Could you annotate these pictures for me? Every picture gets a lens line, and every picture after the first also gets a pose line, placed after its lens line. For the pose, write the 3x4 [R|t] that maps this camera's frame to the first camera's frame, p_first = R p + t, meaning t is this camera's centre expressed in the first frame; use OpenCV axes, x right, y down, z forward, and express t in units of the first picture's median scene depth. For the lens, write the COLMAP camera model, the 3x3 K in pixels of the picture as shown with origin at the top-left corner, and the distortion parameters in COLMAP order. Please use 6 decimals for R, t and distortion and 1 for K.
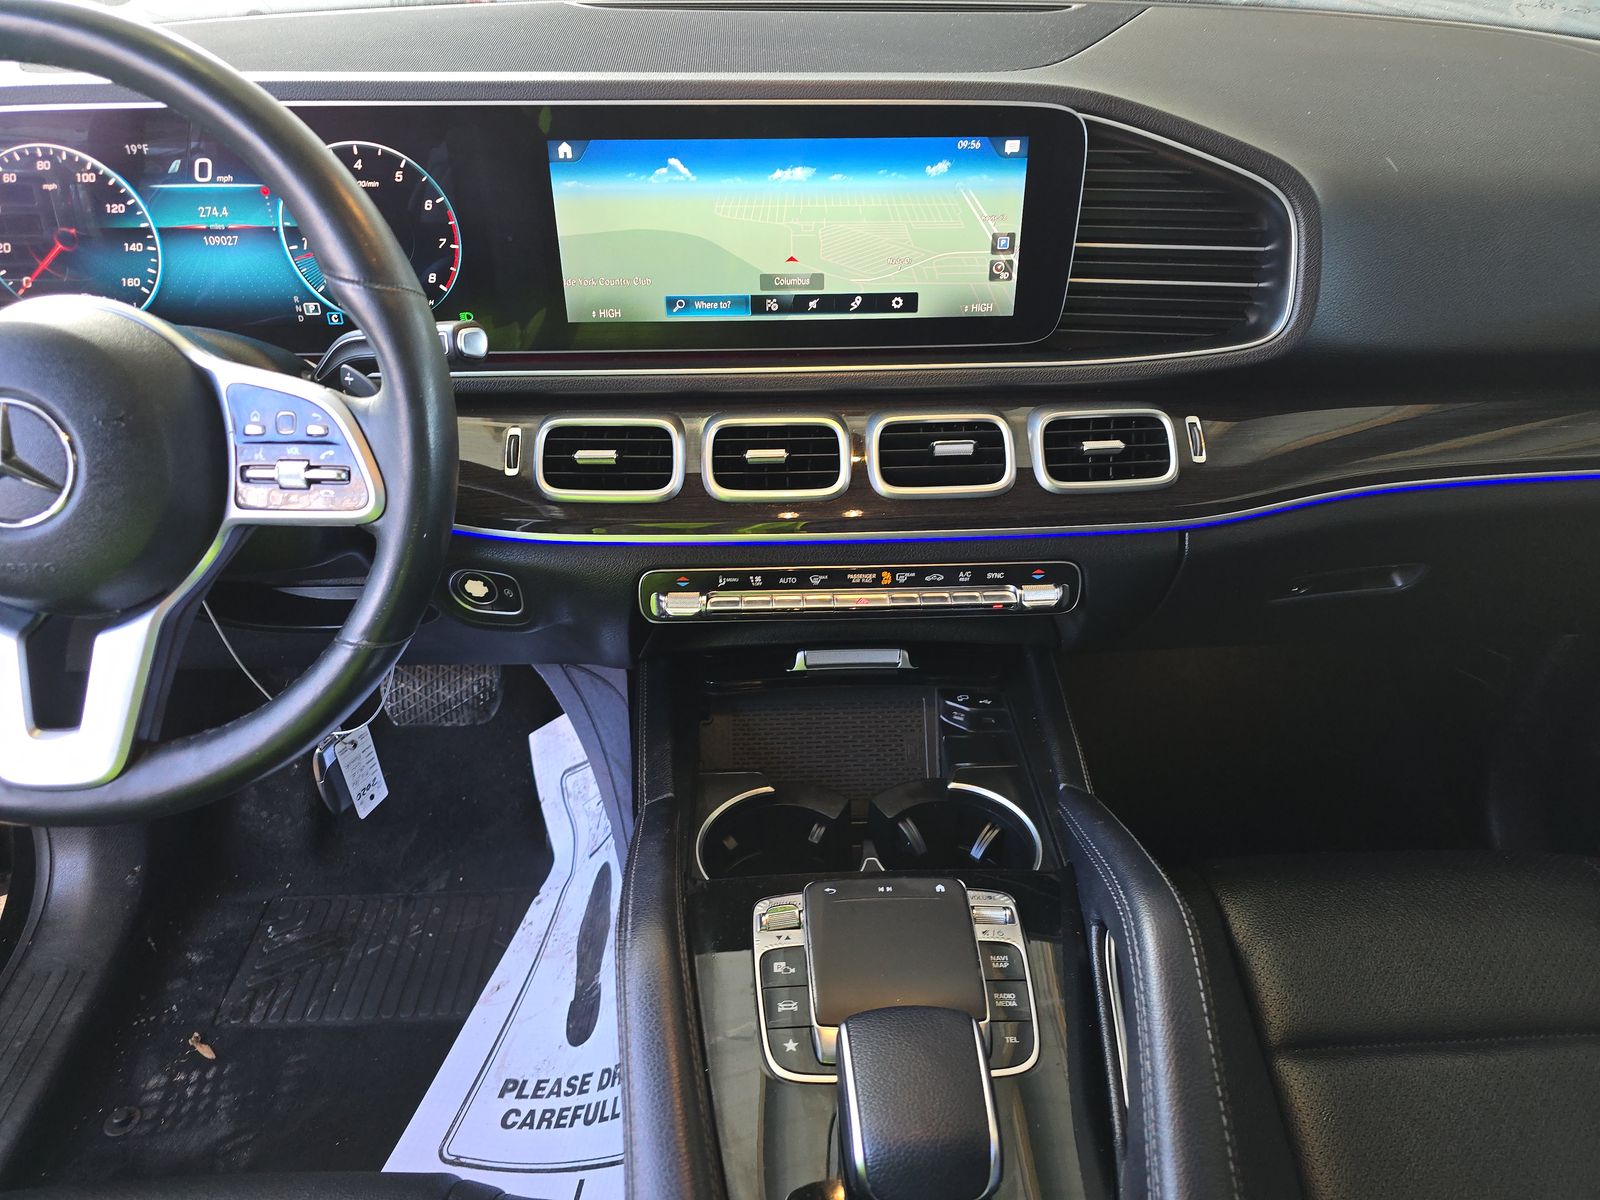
lens RADIAL K [[1072.4, 0, 806.0], [0, 1072.4, 601.5], [0, 0, 1]] dist [0.032884, -0.030696]
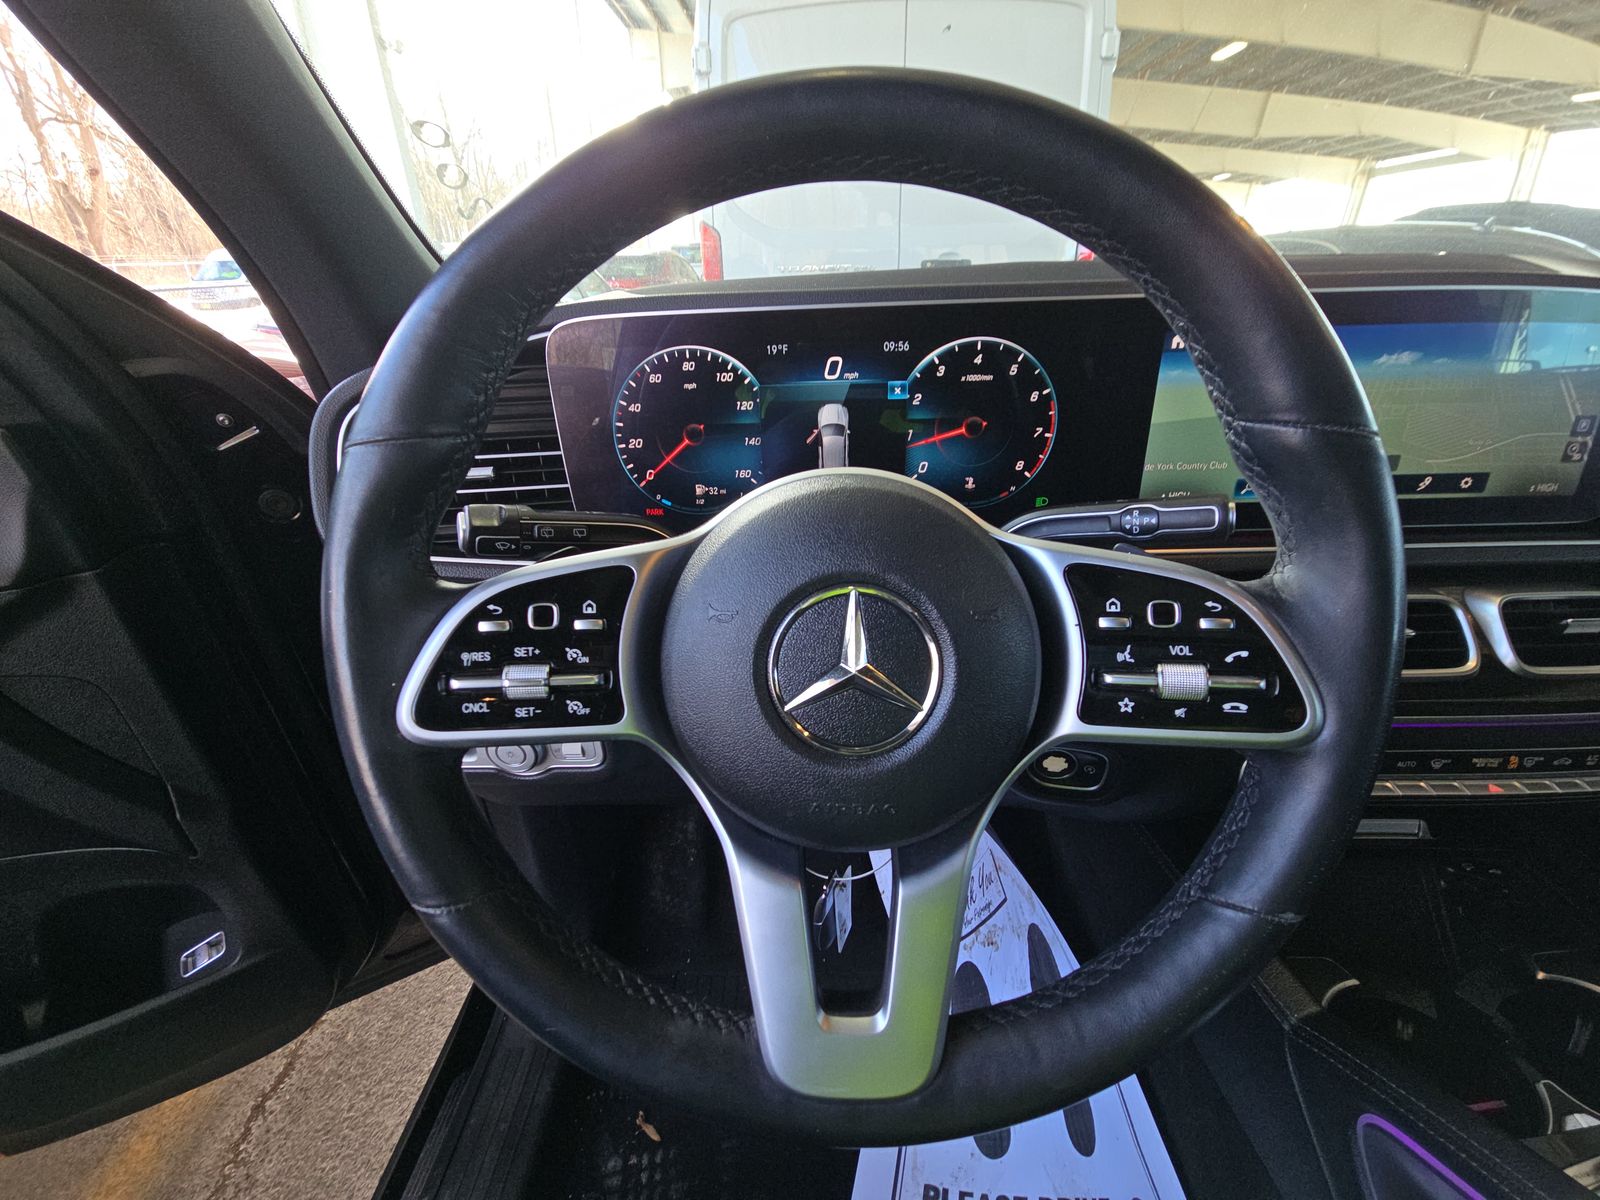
lens RADIAL K [[641.9, 0, 800.5], [0, 641.9, 608.0], [0, 0, 1]] dist [-0.003402, -0.001440]
pose [[0.997570, -0.000474, -0.069672, -0.514210], [-0.008712, 0.991280, -0.131485, -0.077763], [0.069127, 0.131772, 0.988867, 0.383463]]
